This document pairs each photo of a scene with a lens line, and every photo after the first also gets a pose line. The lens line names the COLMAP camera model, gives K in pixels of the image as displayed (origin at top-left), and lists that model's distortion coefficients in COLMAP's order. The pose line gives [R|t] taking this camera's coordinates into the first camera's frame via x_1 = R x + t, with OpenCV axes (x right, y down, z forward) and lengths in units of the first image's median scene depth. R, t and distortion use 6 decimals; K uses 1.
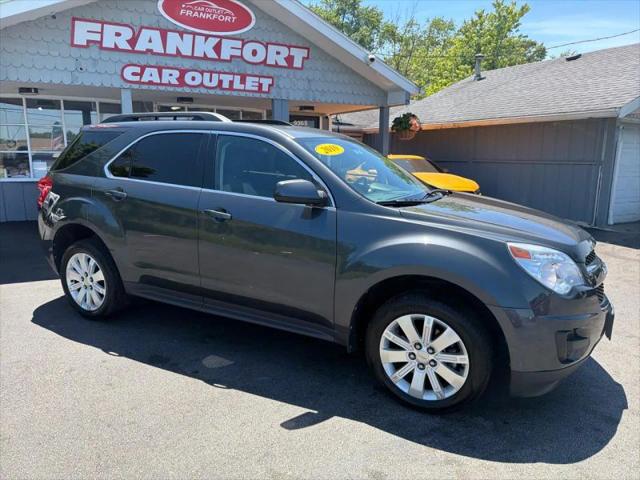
lens RADIAL K [[453.5, 0, 320.8], [0, 453.5, 236.7], [0, 0, 1]] dist [0.013873, -0.026066]
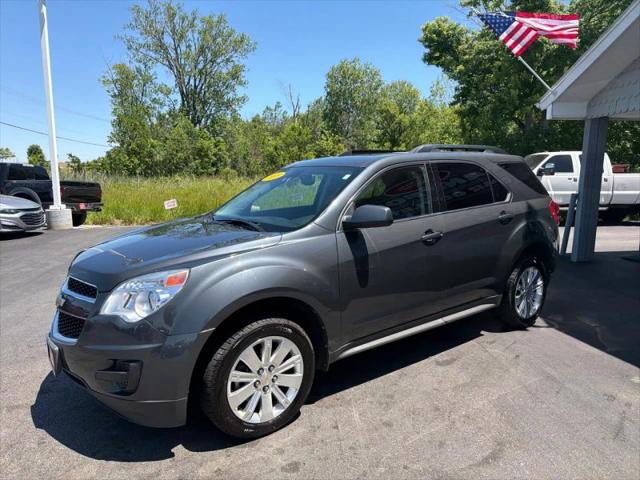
lens RADIAL K [[453.5, 0, 325.0], [0, 453.5, 241.6], [0, 0, 1]] dist [0.013873, -0.026066]
pose [[-0.425369, 0.128523, -0.895848, 0.492807], [-0.174379, 0.959677, 0.220479, -0.143246], [0.888062, 0.250002, -0.385805, 0.737836]]
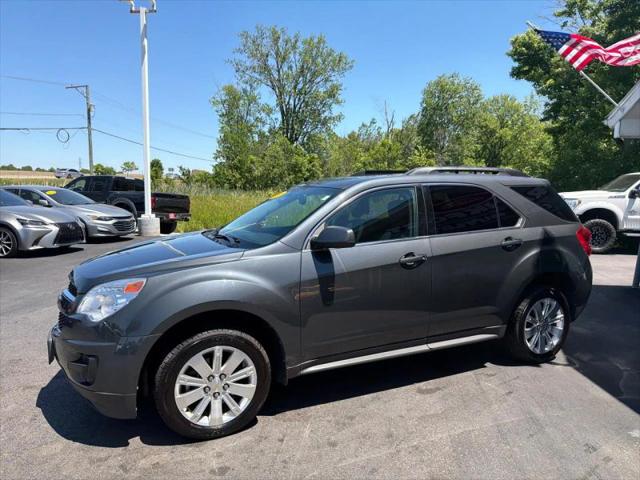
lens RADIAL K [[453.5, 0, 324.1], [0, 453.5, 241.6], [0, 0, 1]] dist [0.013873, -0.026066]
pose [[-0.606456, 0.076615, -0.791417, 0.443093], [-0.172448, 0.958981, 0.224983, -0.171447], [0.776191, 0.272920, -0.568368, 0.843797]]
